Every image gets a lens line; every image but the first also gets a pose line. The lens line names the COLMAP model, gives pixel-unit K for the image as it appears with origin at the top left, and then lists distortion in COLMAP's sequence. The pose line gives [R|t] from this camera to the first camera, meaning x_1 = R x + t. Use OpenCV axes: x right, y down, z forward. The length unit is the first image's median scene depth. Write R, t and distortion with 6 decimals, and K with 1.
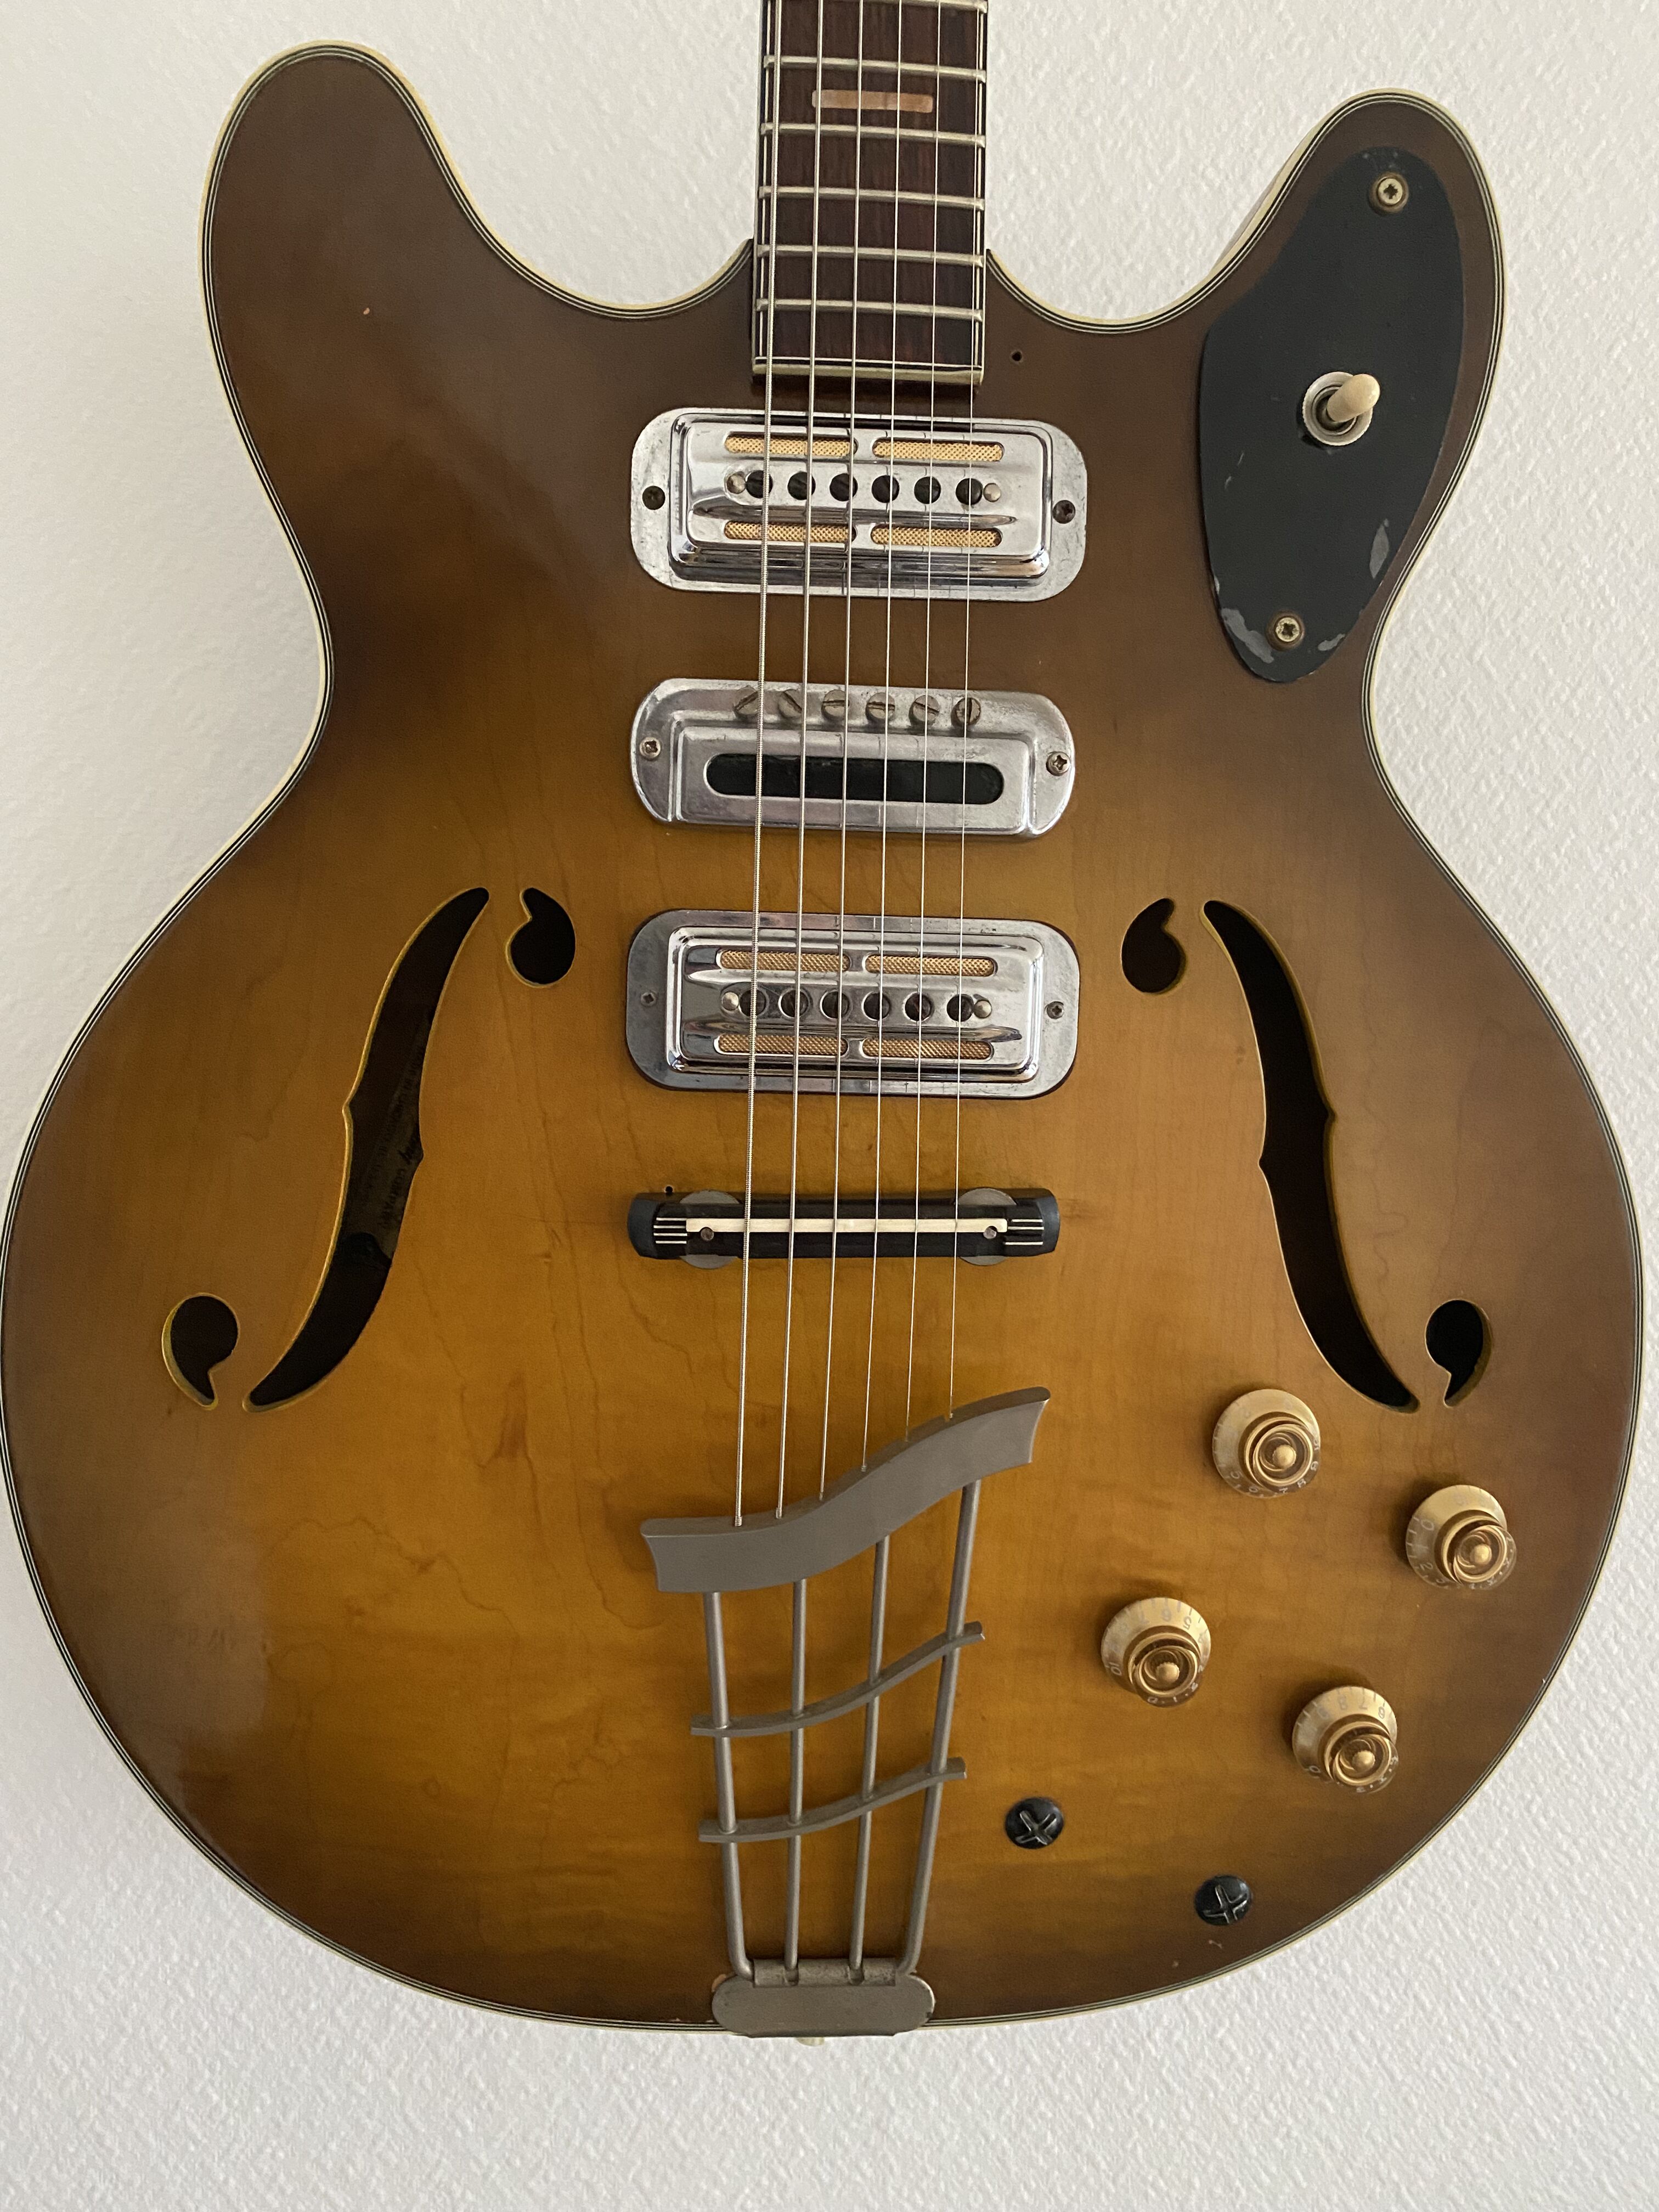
lens RADIAL K [[1658.5, 0, 828.0], [0, 1658.5, 1078.0], [0, 0, 1]] dist [0.015203, -0.018388]
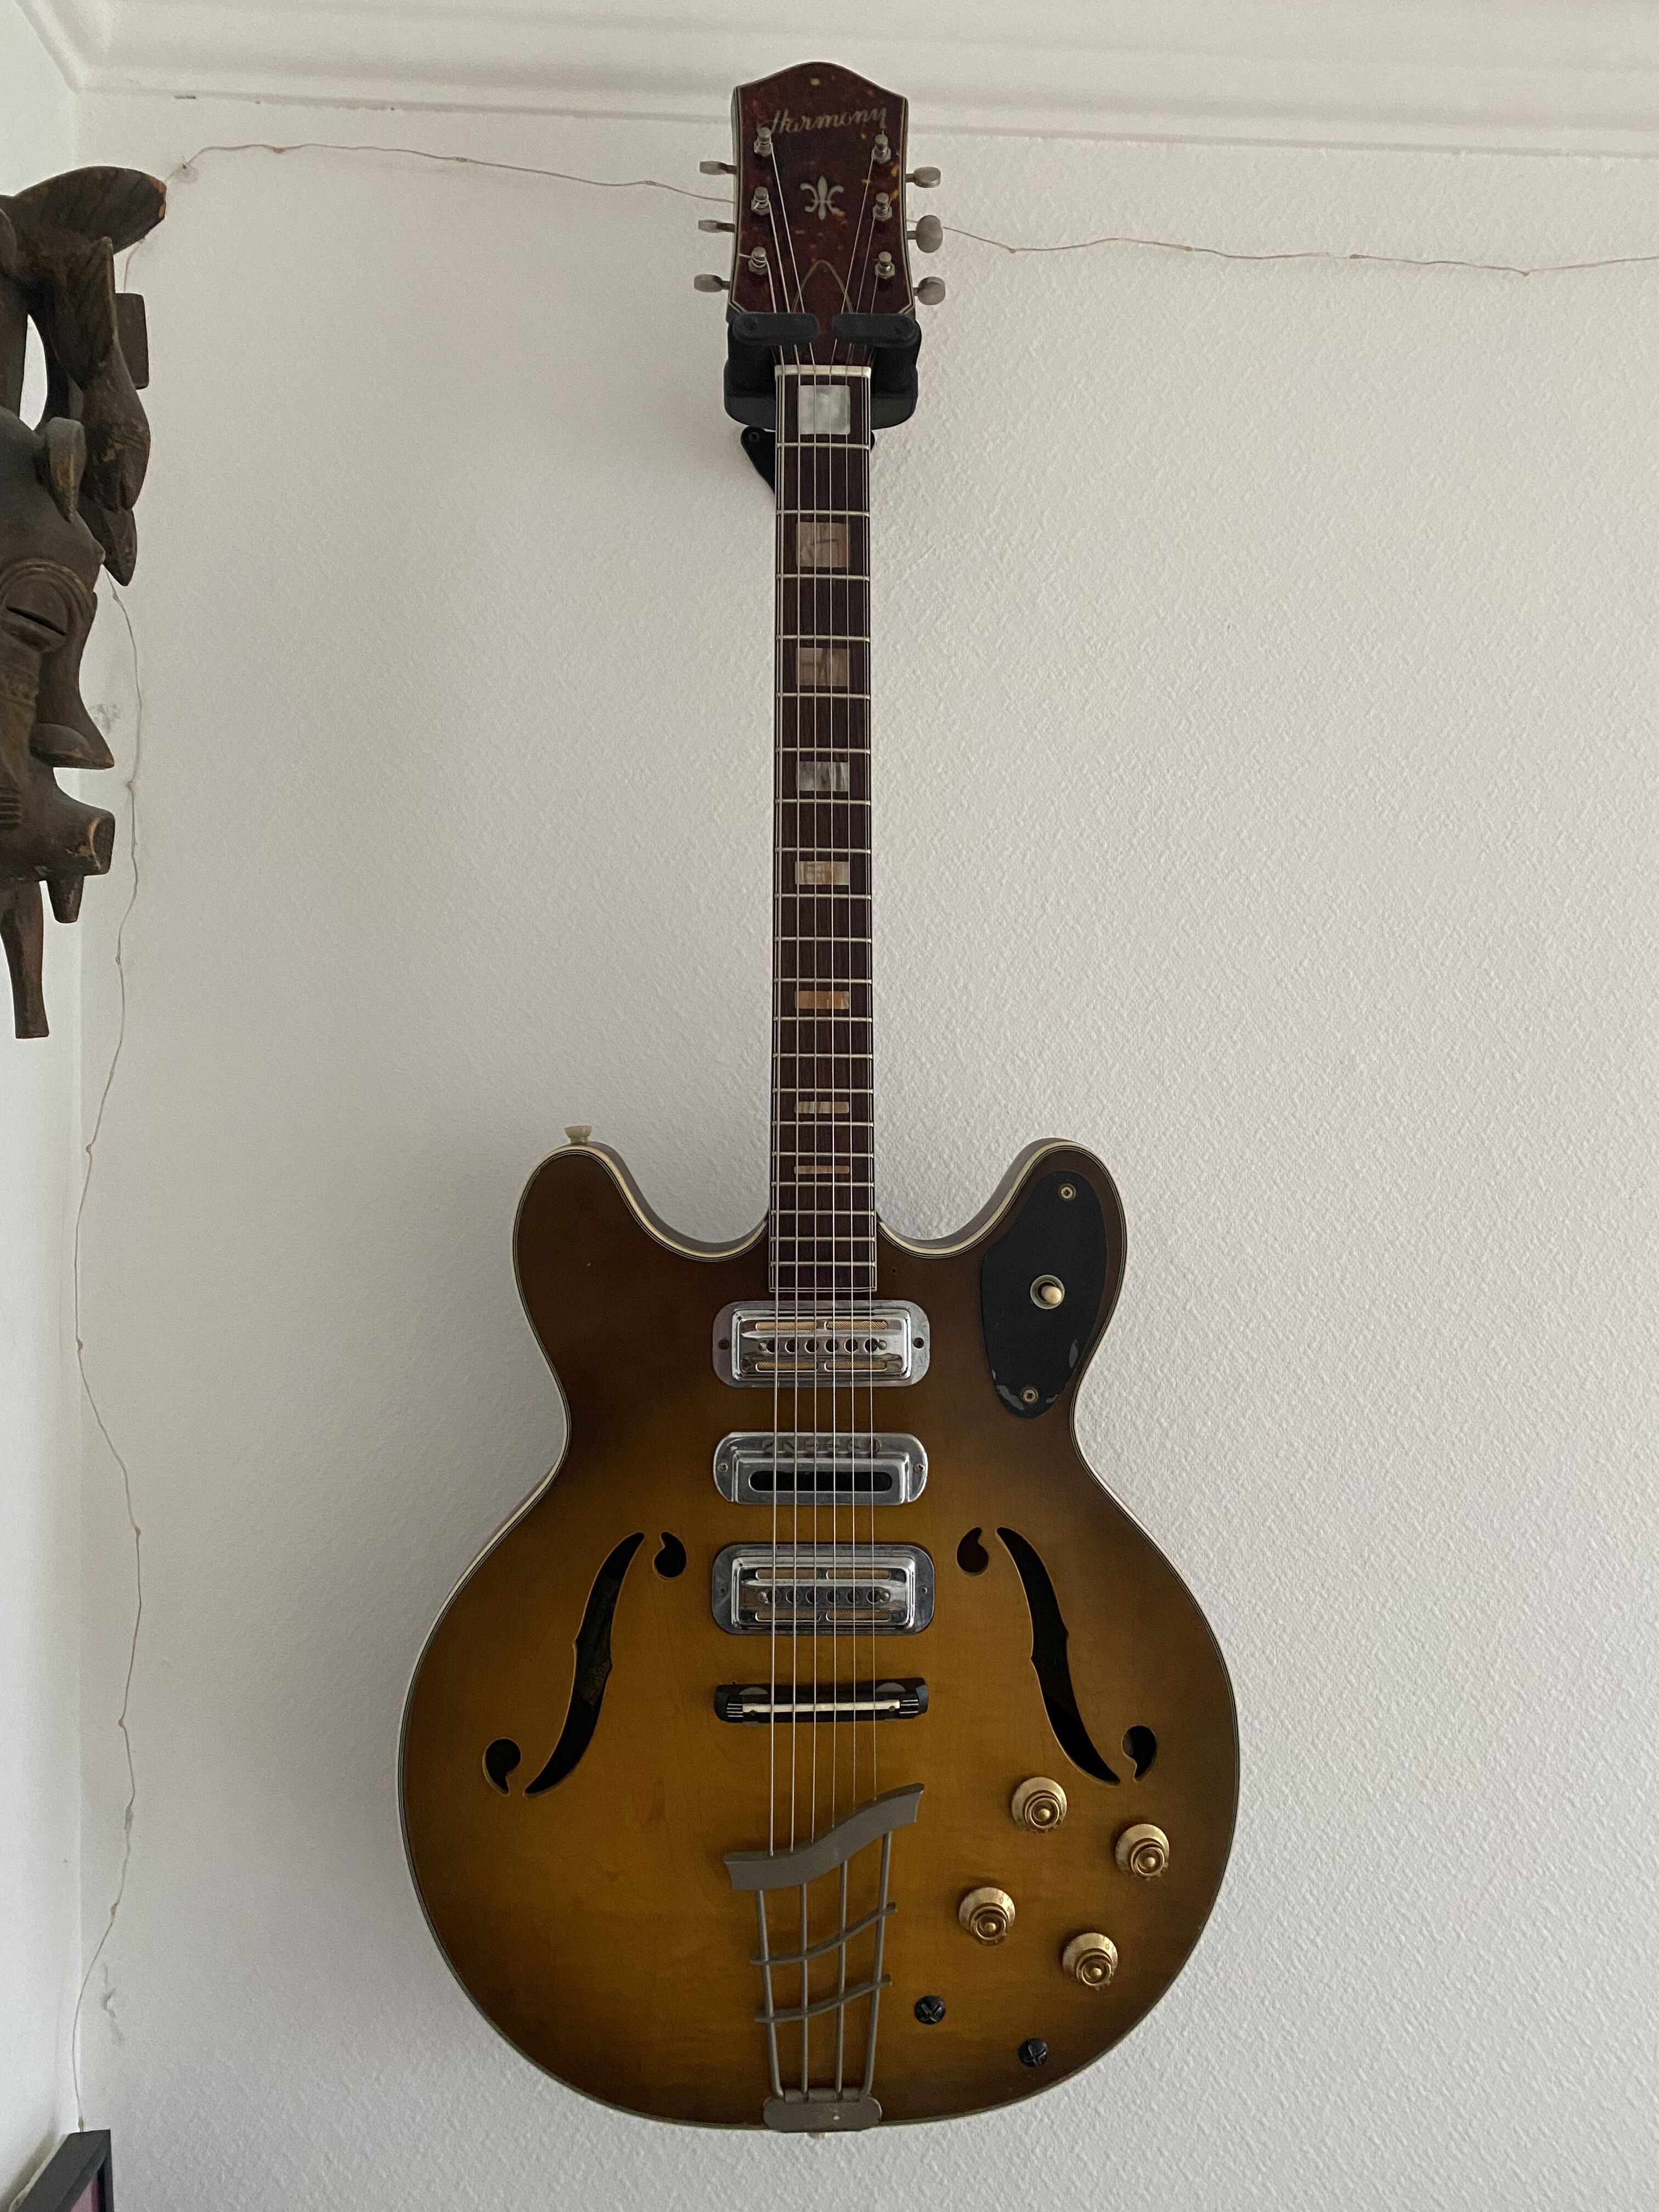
lens RADIAL K [[1658.5, 0, 843.8], [0, 1658.5, 1092.9], [0, 0, 1]] dist [0.015203, -0.018388]
pose [[0.999547, -0.024258, -0.017810, 0.083287], [0.022334, 0.994612, -0.101228, -0.403410], [0.020170, 0.100785, 0.994704, -0.995832]]
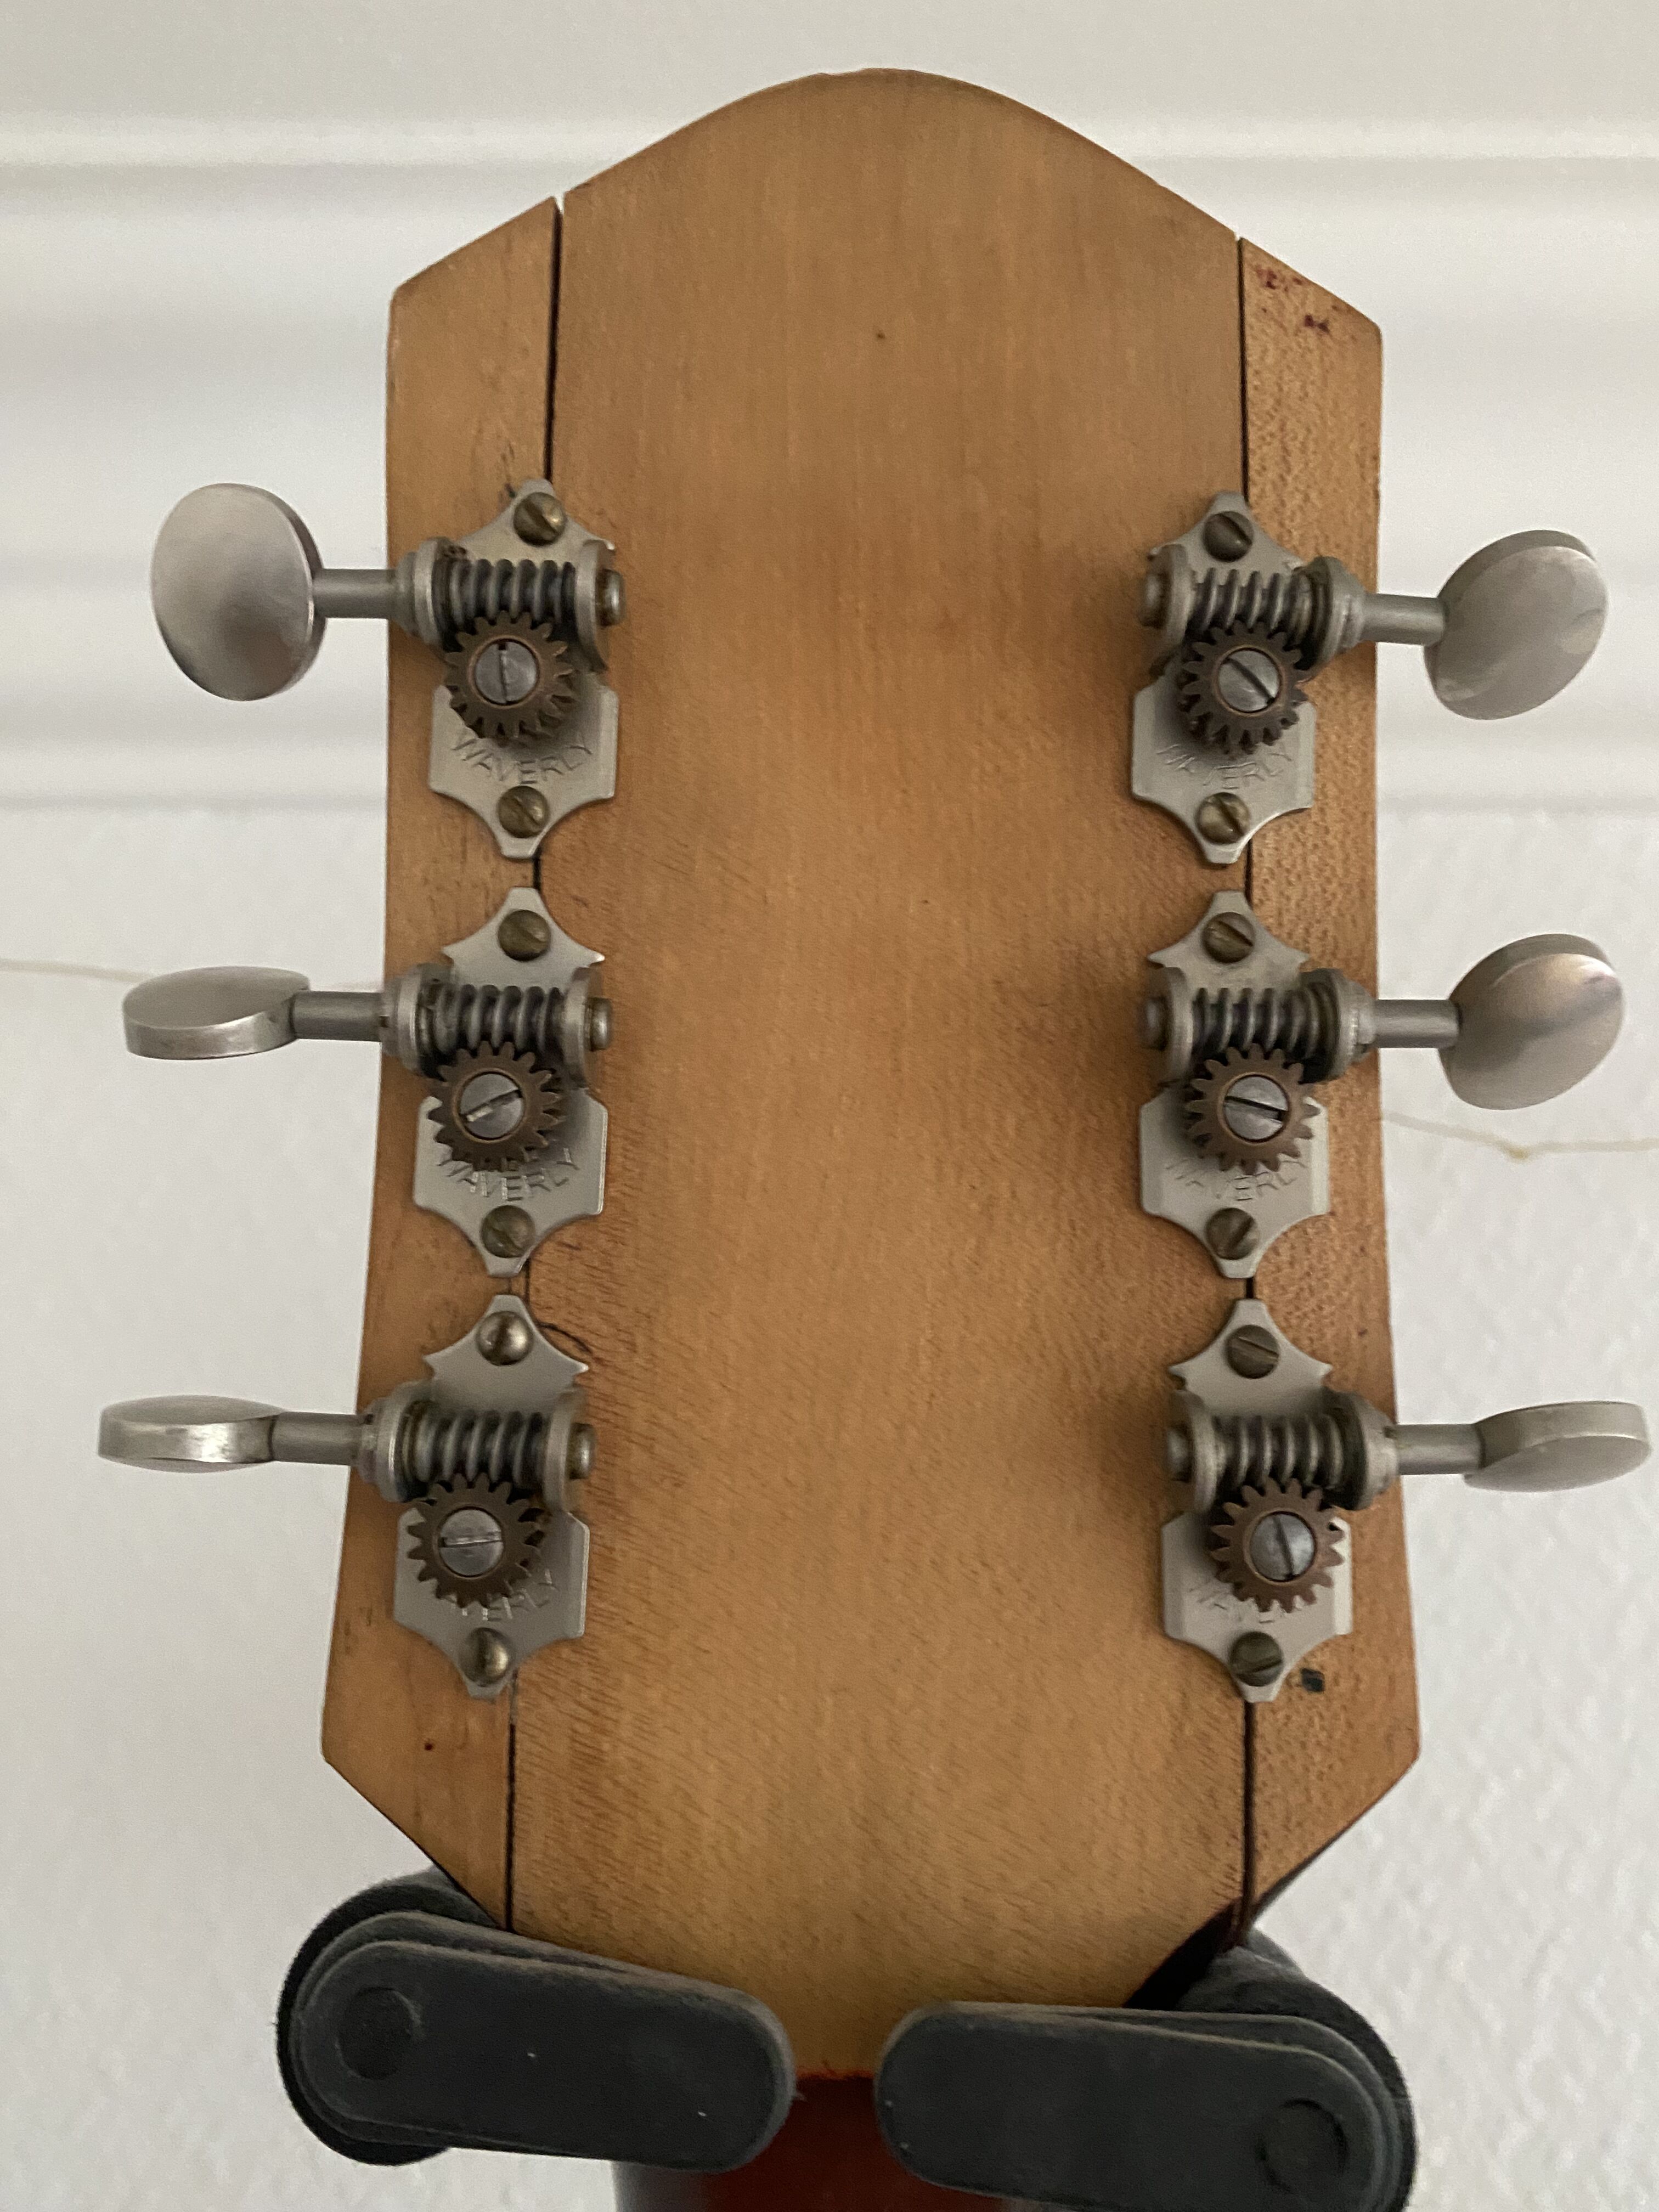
lens RADIAL K [[1658.5, 0, 863.7], [0, 1658.5, 1097.5], [0, 0, 1]] dist [0.015203, -0.018388]
pose [[0.994417, -0.044417, -0.095721, 0.091359], [0.004947, 0.925722, -0.378171, -1.514025], [0.105409, 0.375586, 0.920773, 0.441747]]
